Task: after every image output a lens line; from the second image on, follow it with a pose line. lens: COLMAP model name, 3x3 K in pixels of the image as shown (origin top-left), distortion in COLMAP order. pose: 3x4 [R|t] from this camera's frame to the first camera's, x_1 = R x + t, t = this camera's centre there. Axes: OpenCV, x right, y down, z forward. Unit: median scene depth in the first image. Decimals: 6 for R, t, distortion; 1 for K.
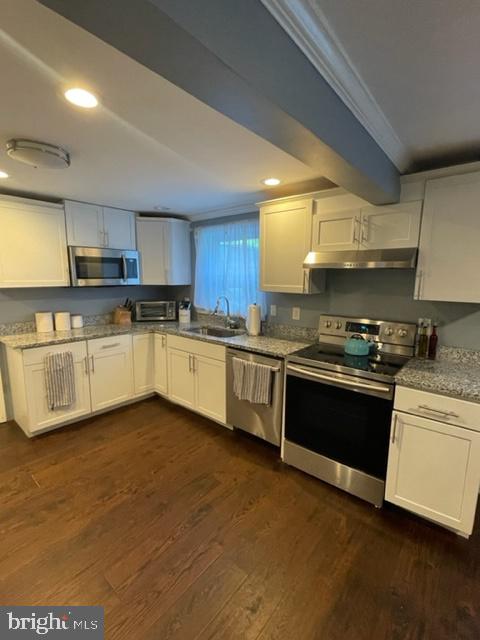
lens RADIAL K [[295.5, 0, 238.9], [0, 295.5, 321.2], [0, 0, 1]] dist [0.000510, 0.000192]
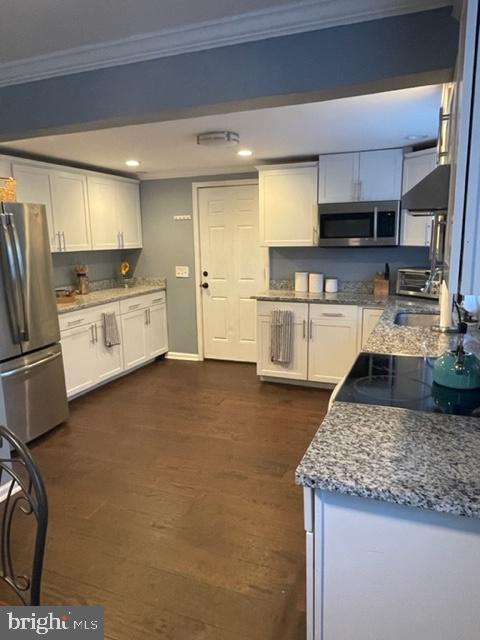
lens RADIAL K [[450.3, 0, 238.7], [0, 450.3, 320.8], [0, 0, 1]] dist [0.009003, 0.001725]
pose [[0.308593, 0.165326, -0.936716, 0.762868], [-0.126747, 0.983145, 0.131764, -0.042028], [0.942712, 0.078064, 0.324346, 0.307868]]
